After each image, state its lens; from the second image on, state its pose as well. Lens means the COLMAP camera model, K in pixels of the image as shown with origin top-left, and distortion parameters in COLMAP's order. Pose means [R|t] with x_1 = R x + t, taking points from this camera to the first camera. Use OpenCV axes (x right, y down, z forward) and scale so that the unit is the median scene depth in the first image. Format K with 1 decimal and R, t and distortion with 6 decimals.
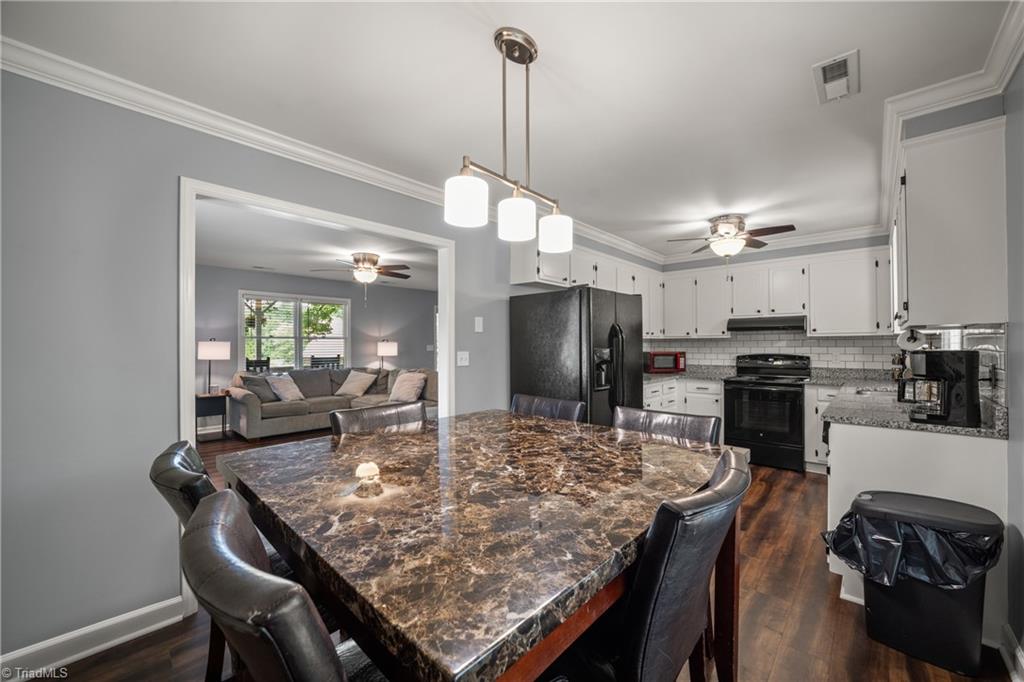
lens RADIAL K [[399.7, 0, 528.8], [0, 399.7, 342.6], [0, 0, 1]] dist [-0.030412, 0.004917]
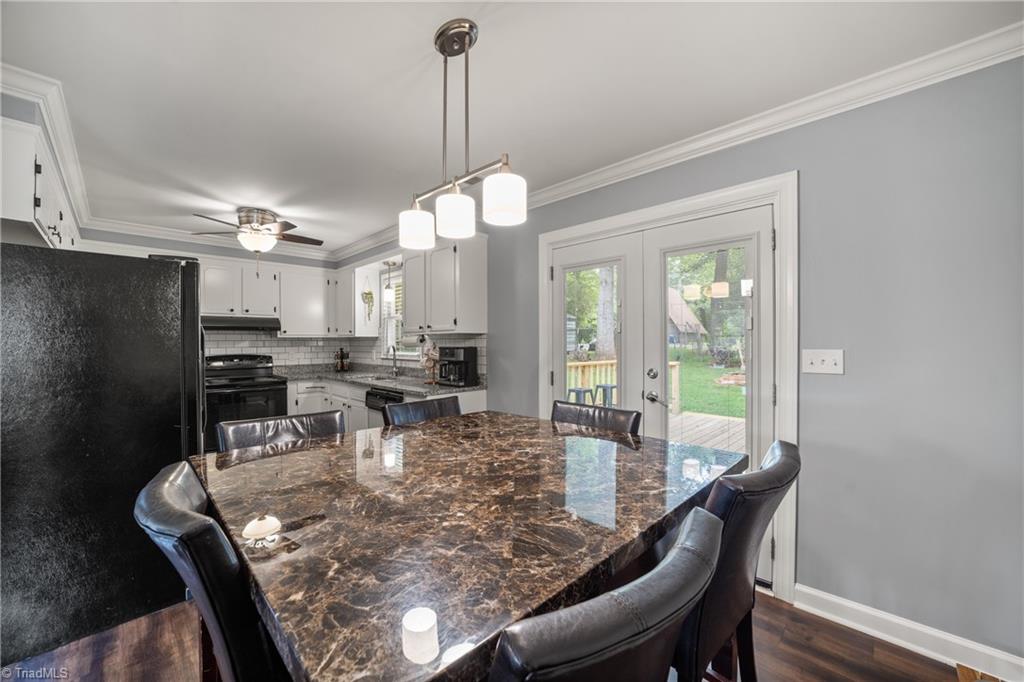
lens RADIAL K [[399.7, 0, 515.3], [0, 399.7, 344.3], [0, 0, 1]] dist [-0.030412, 0.004917]
pose [[0.044528, -0.001757, 0.999007, -0.351213], [-0.000120, 0.999998, 0.001765, 0.001578], [-0.999008, -0.000199, 0.044528, 0.283983]]
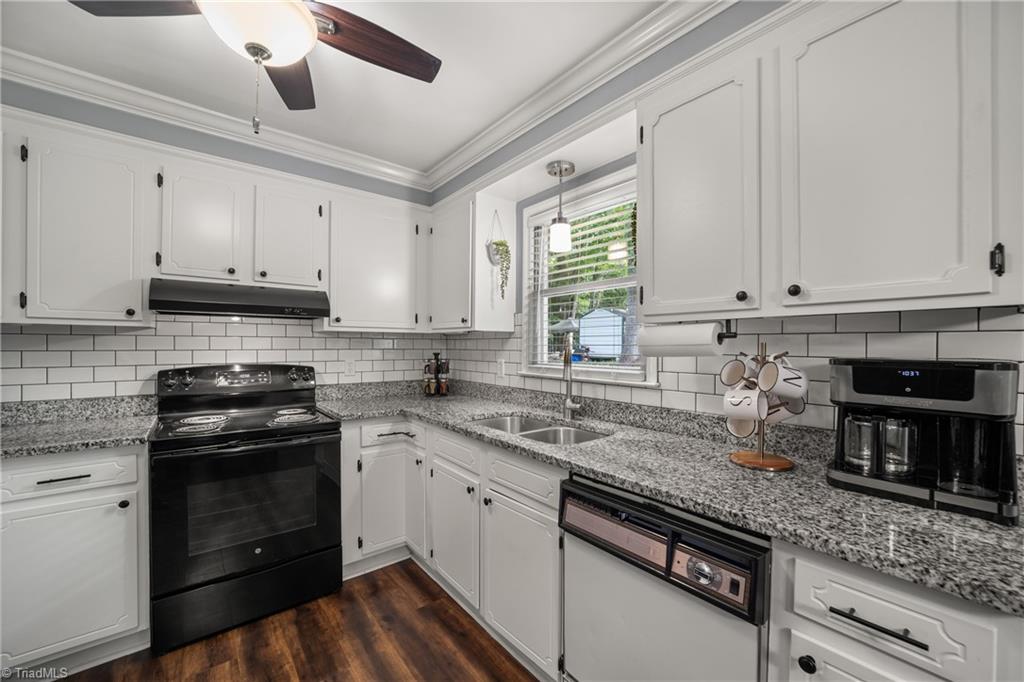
lens RADIAL K [[399.7, 0, 513.1], [0, 399.7, 346.4], [0, 0, 1]] dist [-0.030412, 0.004917]
pose [[0.159199, 0.002715, 0.987243, 0.197662], [-0.011251, 0.999936, -0.000935, 0.003769], [-0.987182, -0.010959, 0.159220, 0.633989]]
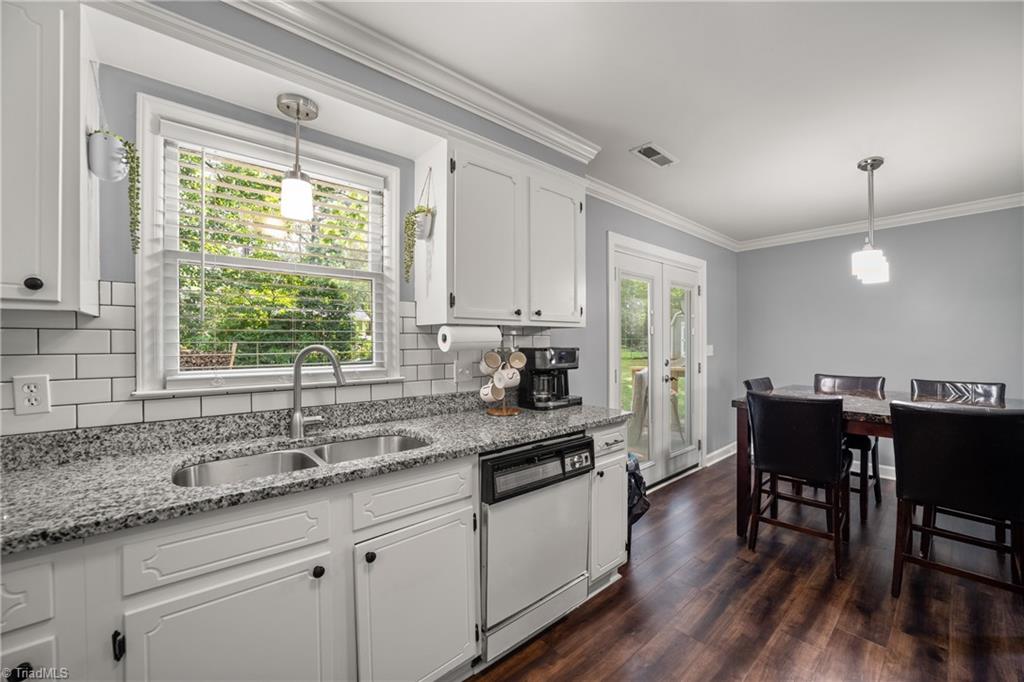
lens RADIAL K [[399.7, 0, 532.9], [0, 399.7, 347.6], [0, 0, 1]] dist [-0.030412, 0.004917]
pose [[-0.994664, 0.003702, 0.103102, 0.429987], [0.004506, 0.999961, 0.007566, 0.004188], [-0.103070, 0.007990, -0.994642, 0.982162]]
